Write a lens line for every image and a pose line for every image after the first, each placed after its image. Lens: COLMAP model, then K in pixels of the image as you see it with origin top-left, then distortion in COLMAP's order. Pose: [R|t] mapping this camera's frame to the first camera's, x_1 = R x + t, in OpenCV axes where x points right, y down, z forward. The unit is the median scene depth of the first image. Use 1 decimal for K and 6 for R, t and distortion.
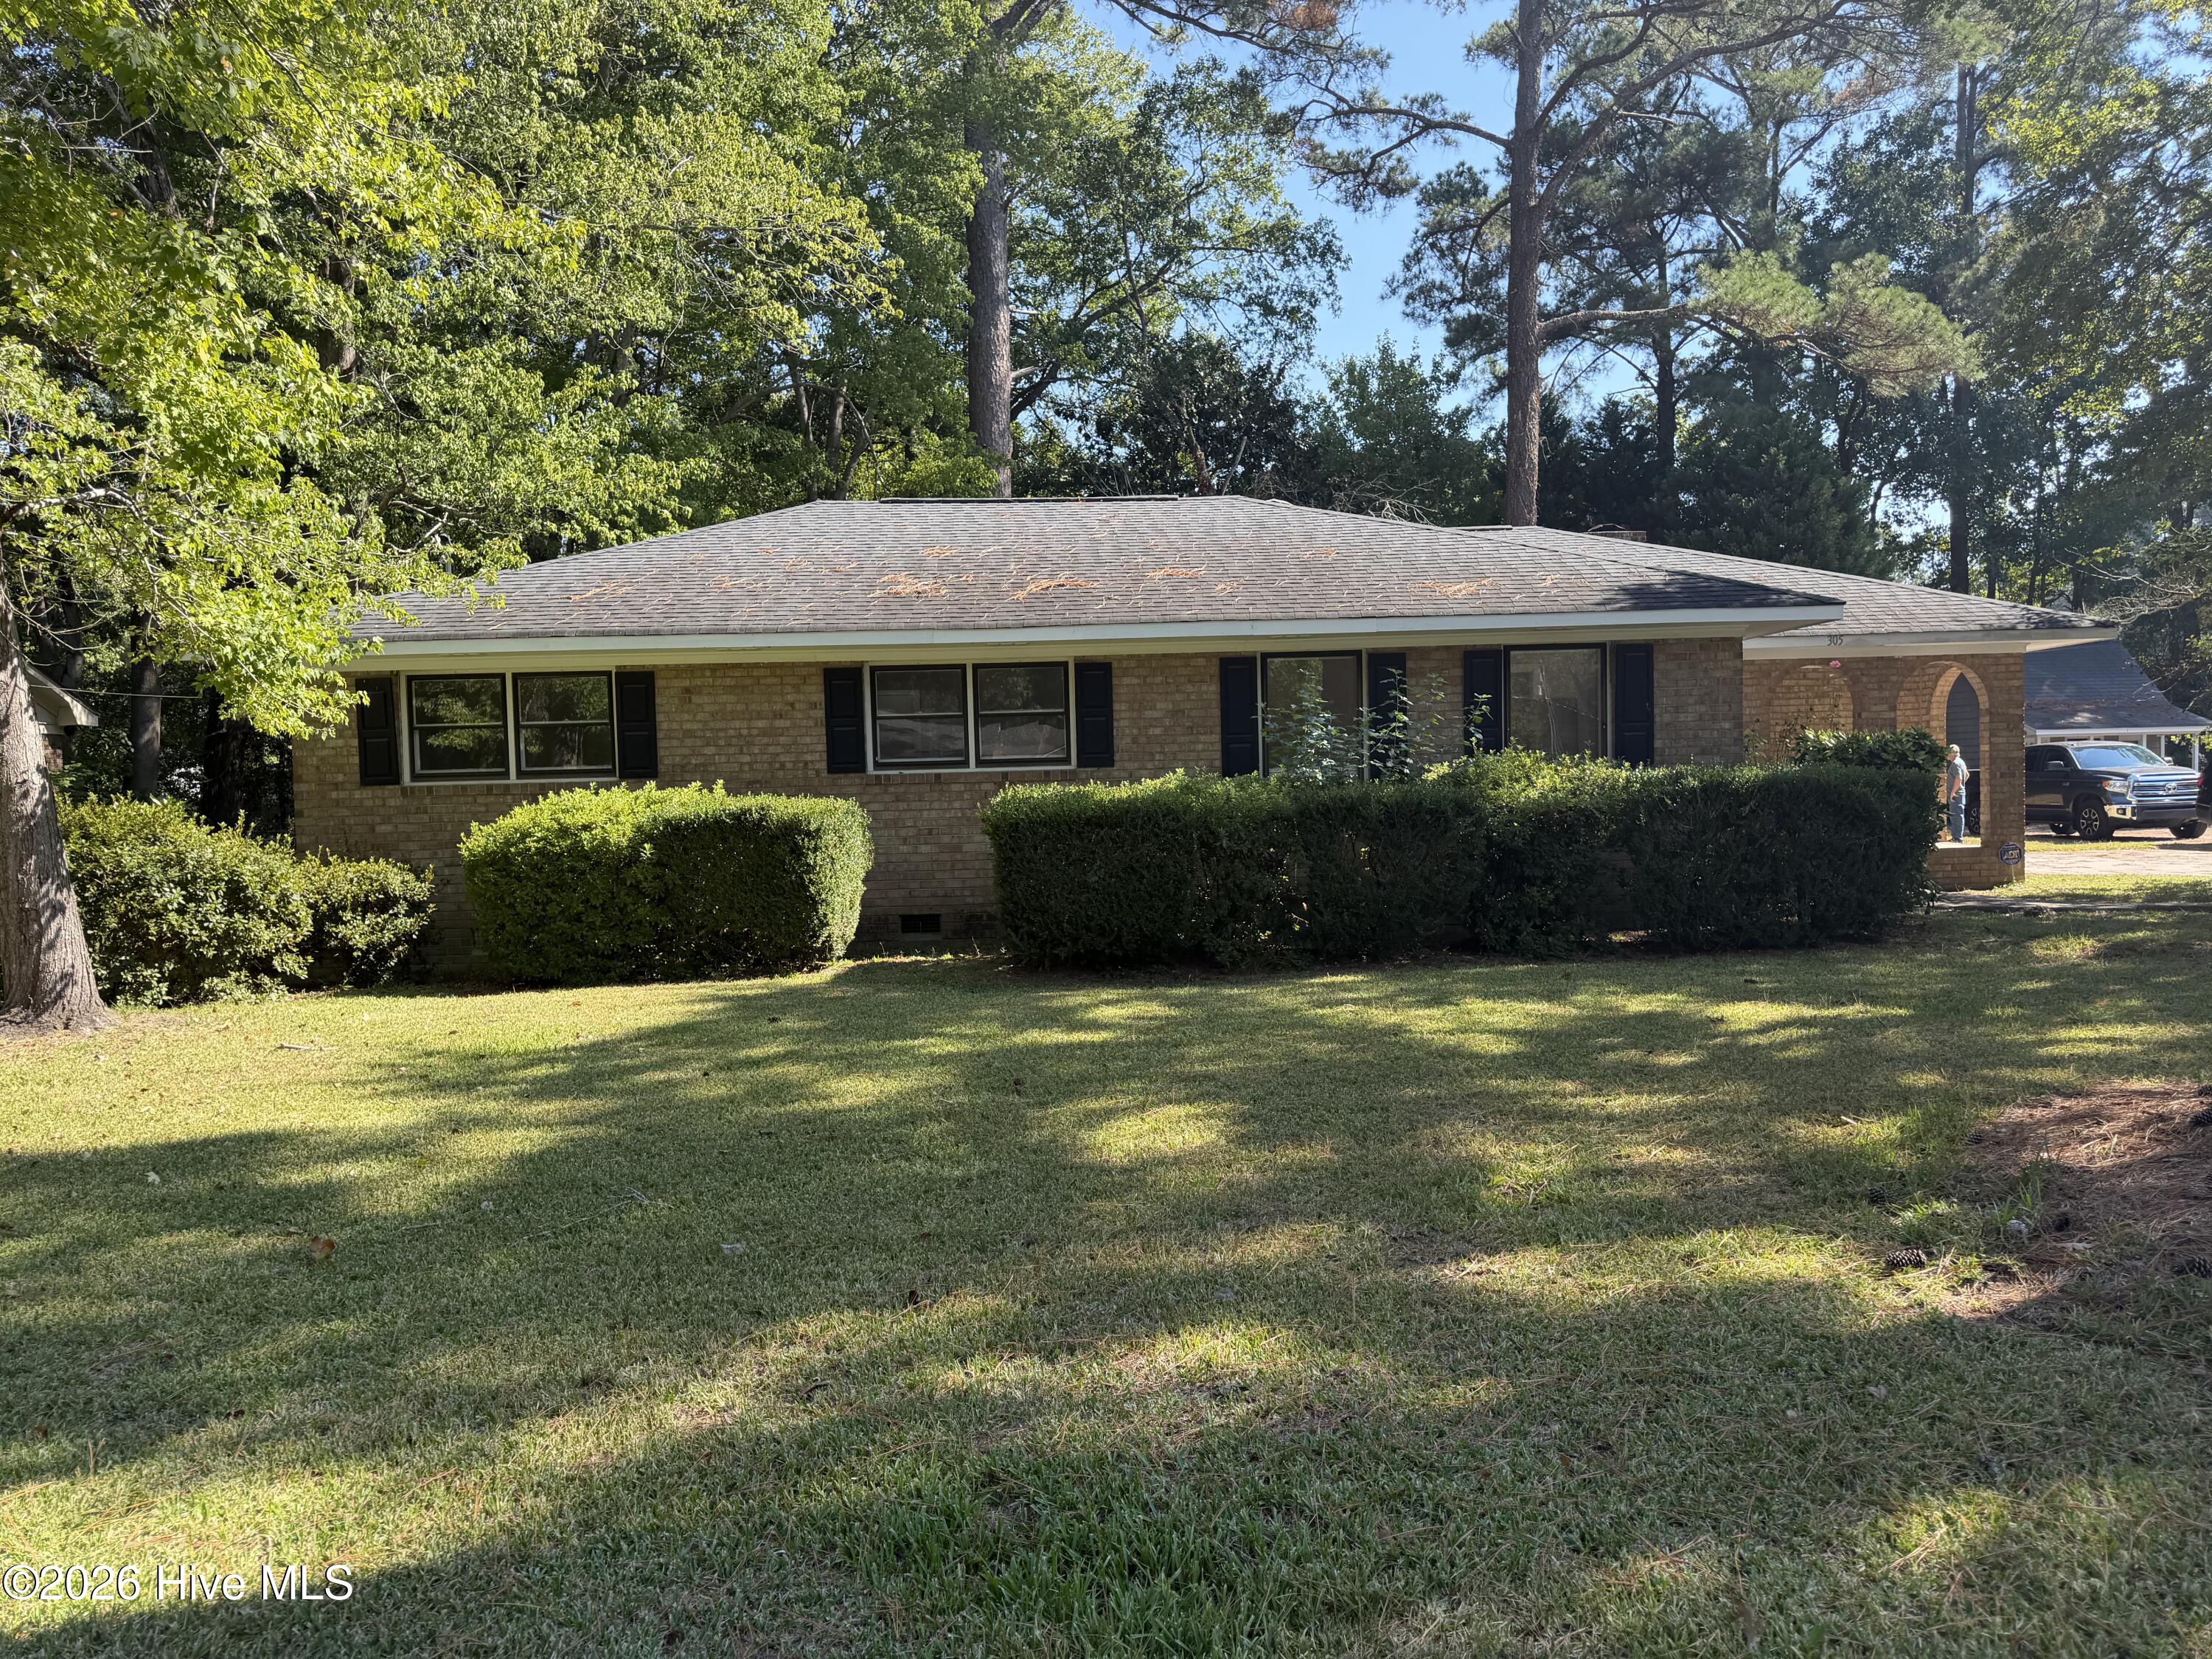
lens RADIAL K [[1563.2, 0, 1112.3], [0, 1563.2, 820.2], [0, 0, 1]] dist [0.012313, -0.002792]
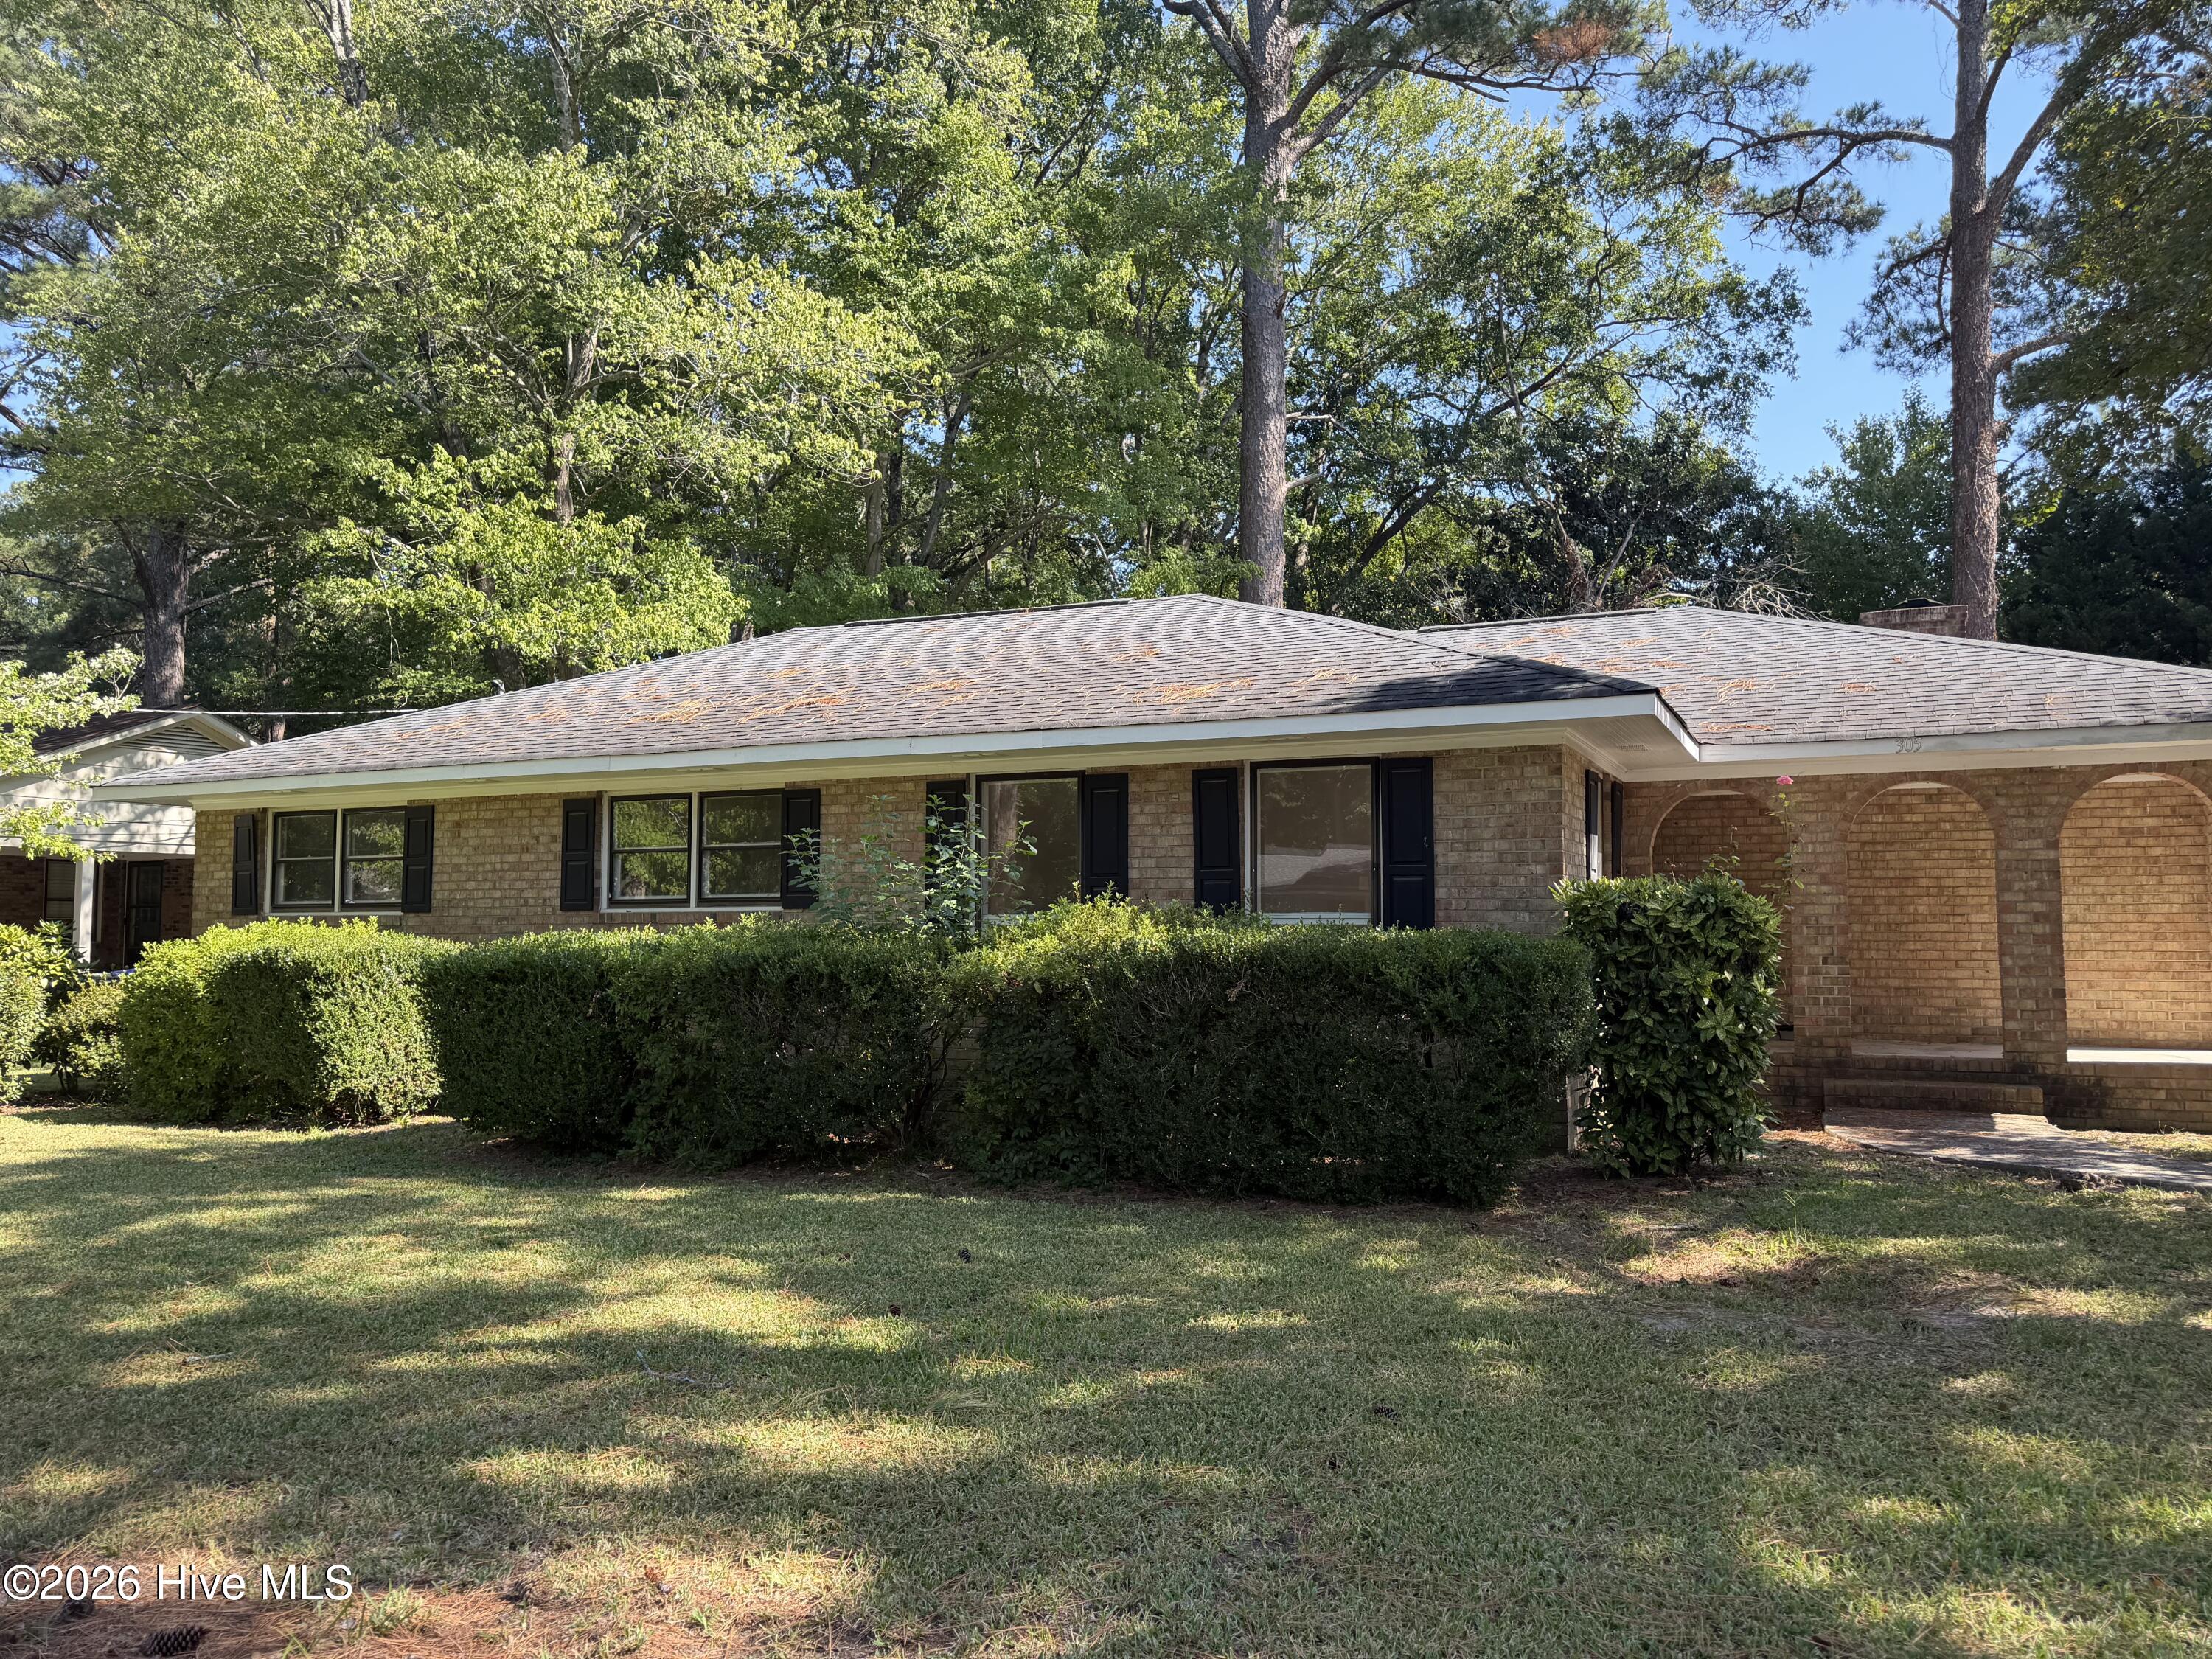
lens RADIAL K [[1563.2, 0, 1105.6], [0, 1563.2, 842.6], [0, 0, 1]] dist [0.012313, -0.002792]
pose [[0.910442, 0.001994, -0.413632, 0.183232], [-0.028970, 0.997840, -0.058957, -0.008865], [0.412621, 0.065660, 0.908533, 0.097953]]
